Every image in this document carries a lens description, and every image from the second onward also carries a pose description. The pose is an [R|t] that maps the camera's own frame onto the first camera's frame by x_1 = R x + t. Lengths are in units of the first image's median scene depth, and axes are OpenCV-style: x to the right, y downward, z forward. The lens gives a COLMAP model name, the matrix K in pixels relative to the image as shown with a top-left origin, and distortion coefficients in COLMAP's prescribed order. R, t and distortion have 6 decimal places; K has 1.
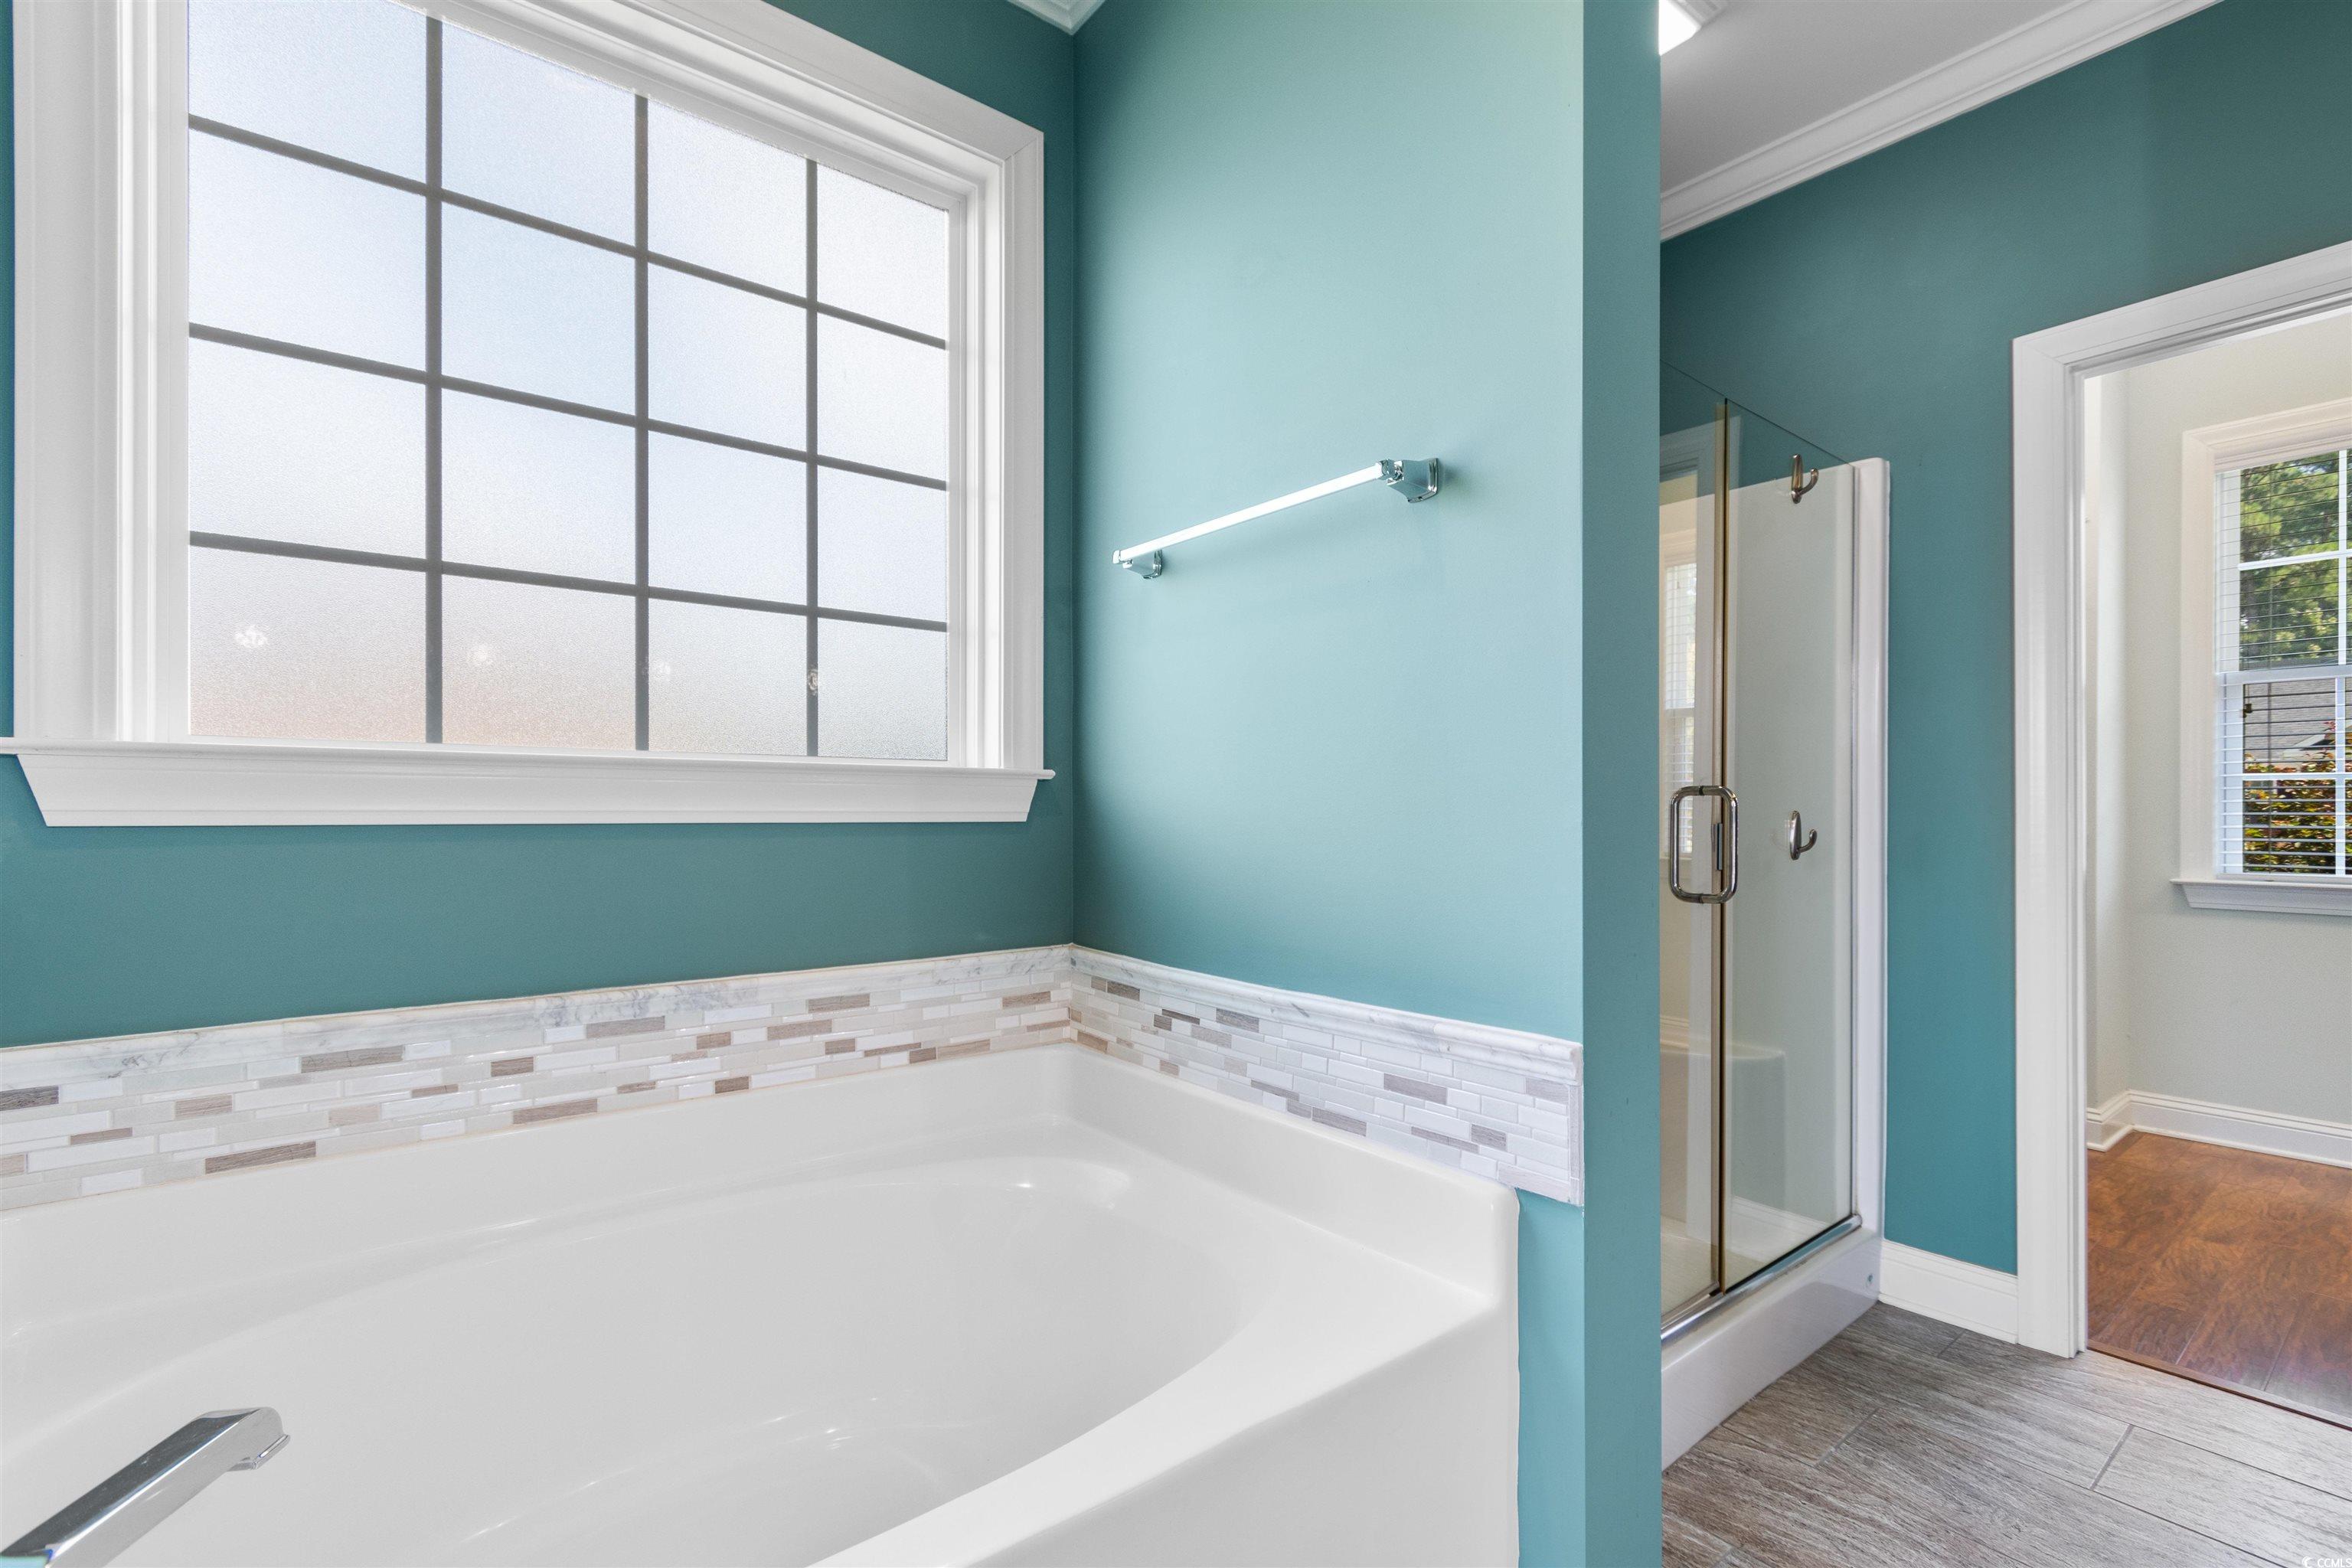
lens RADIAL K [[1055.8, 0, 1180.2], [0, 1055.8, 814.7], [0, 0, 1]] dist [-0.001306, -0.000336]
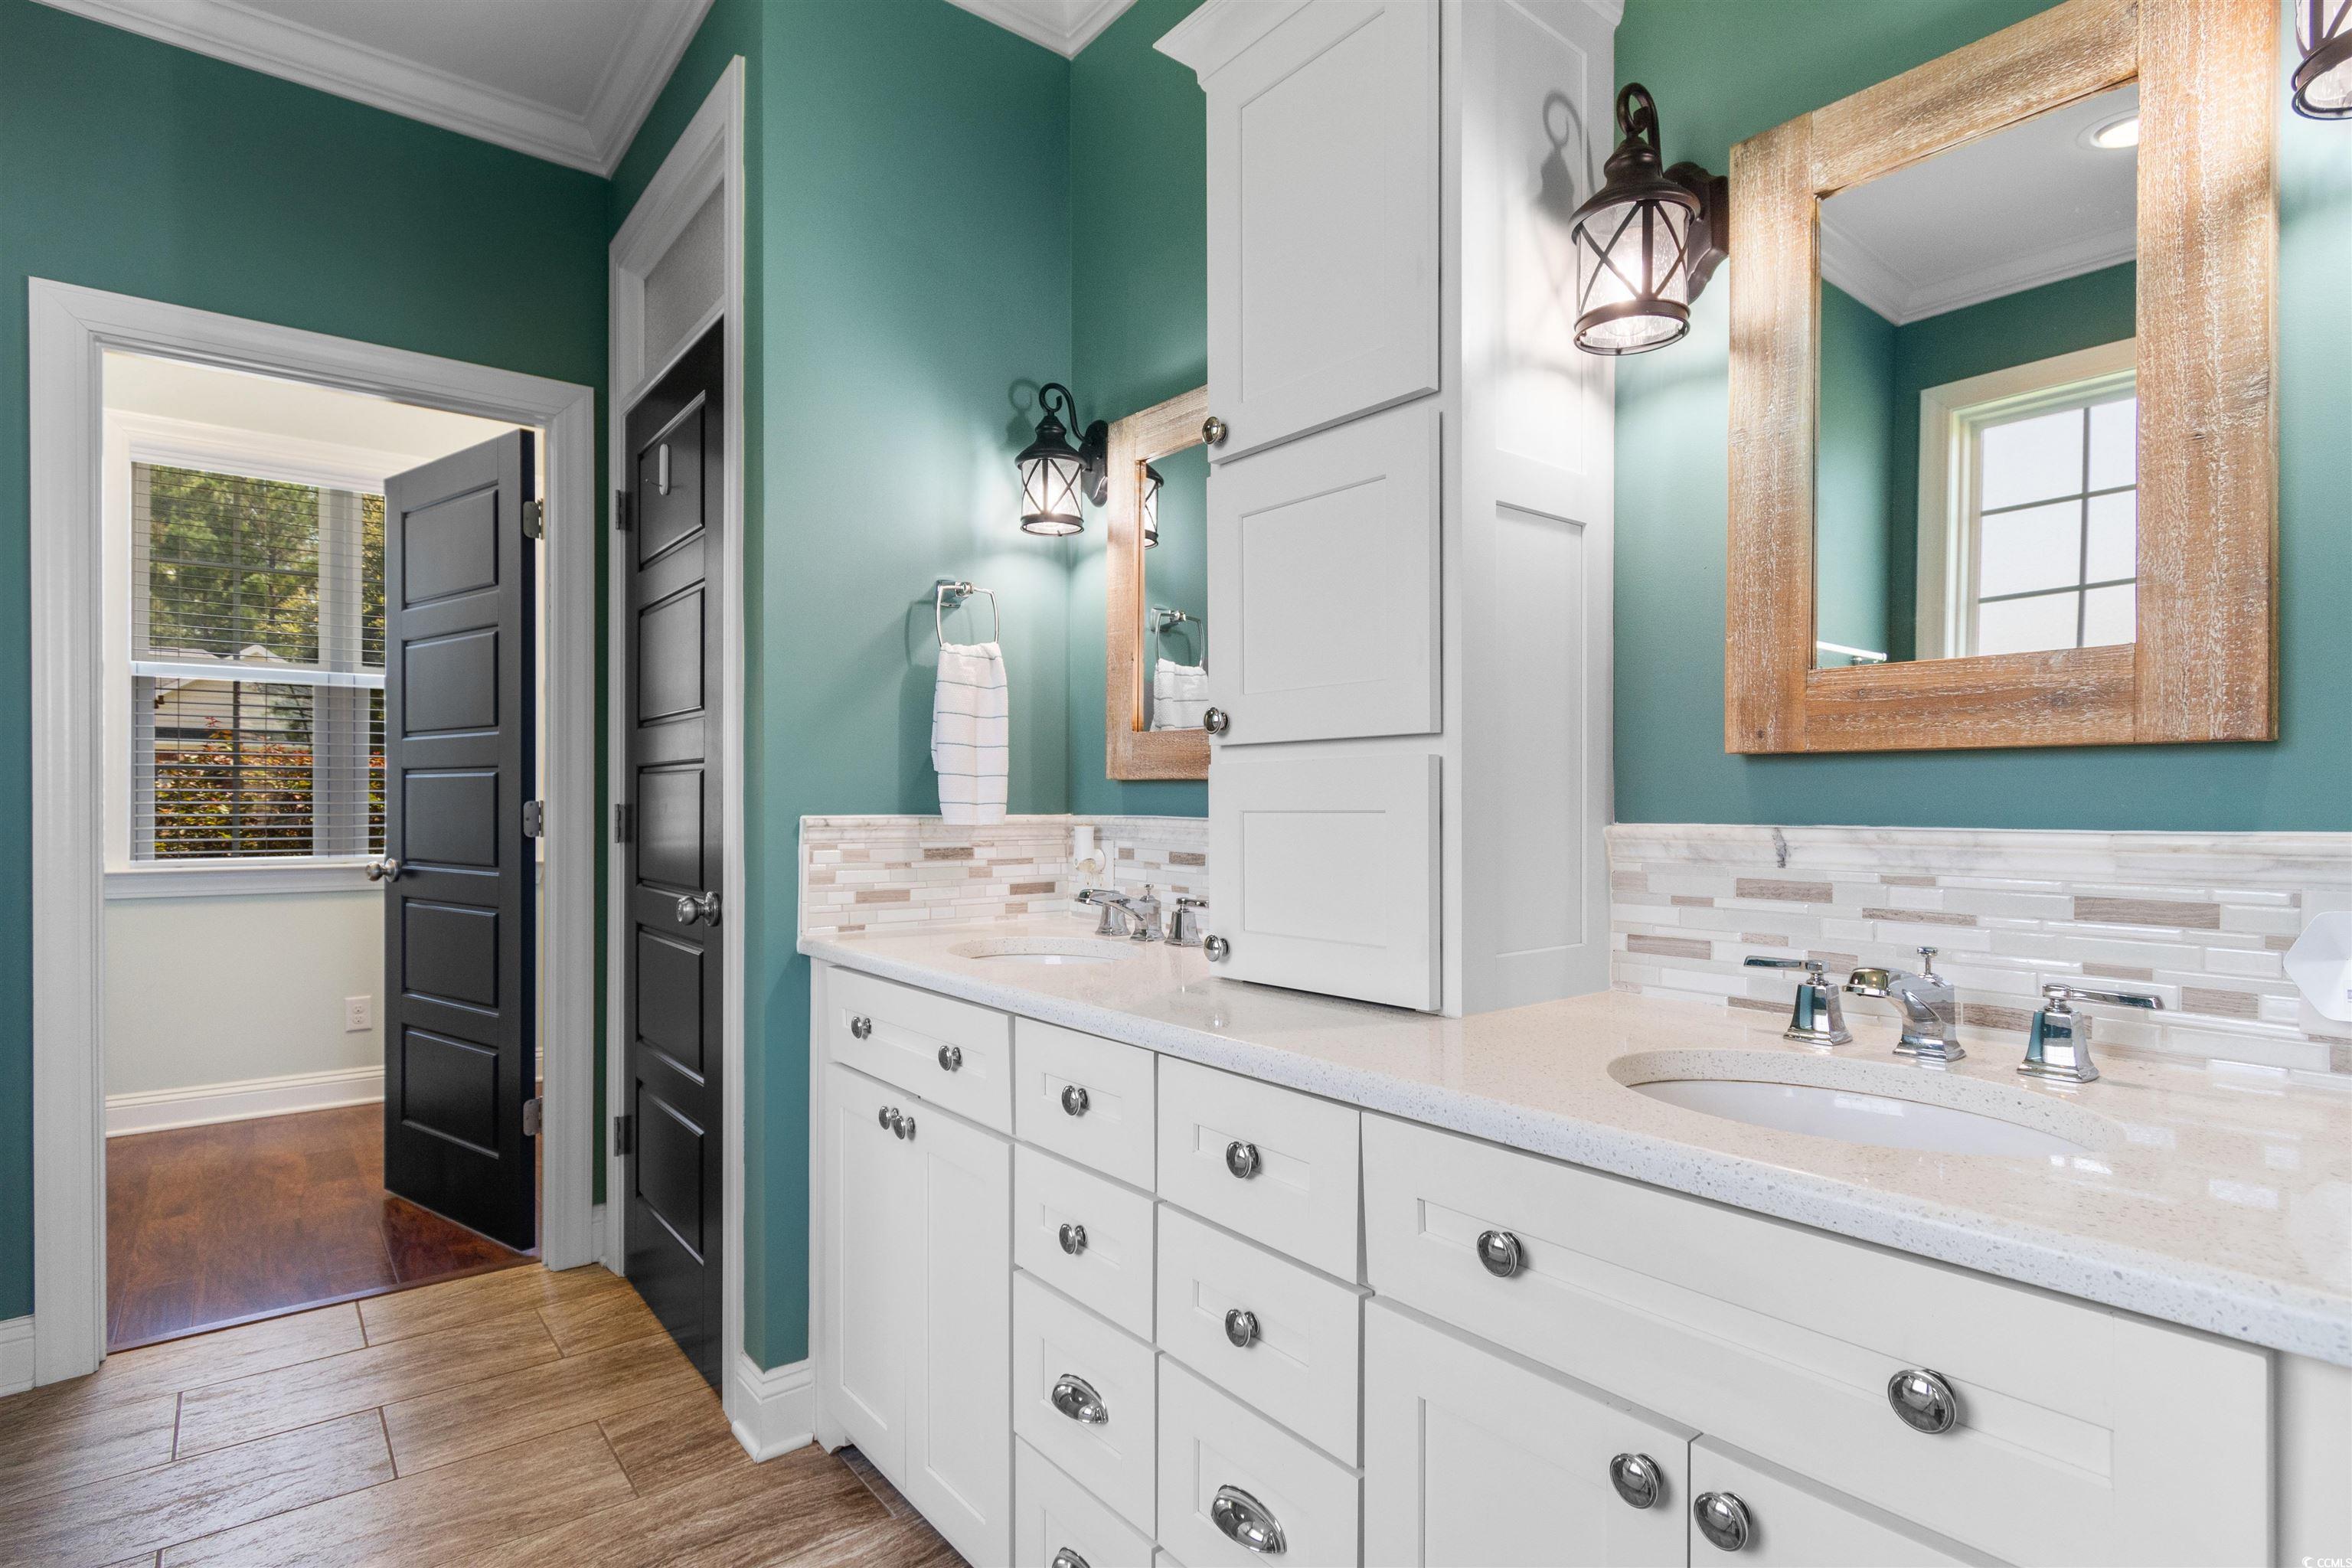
lens RADIAL K [[1169.8, 0, 1176.0], [0, 1169.8, 784.0], [0, 0, 1]] dist [-0.000313, -0.000136]
pose [[0.001728, 0.014832, 0.999889, -0.204422], [0.001934, 0.999888, -0.014835, 0.000506], [-0.999997, 0.001960, 0.001699, 0.016711]]
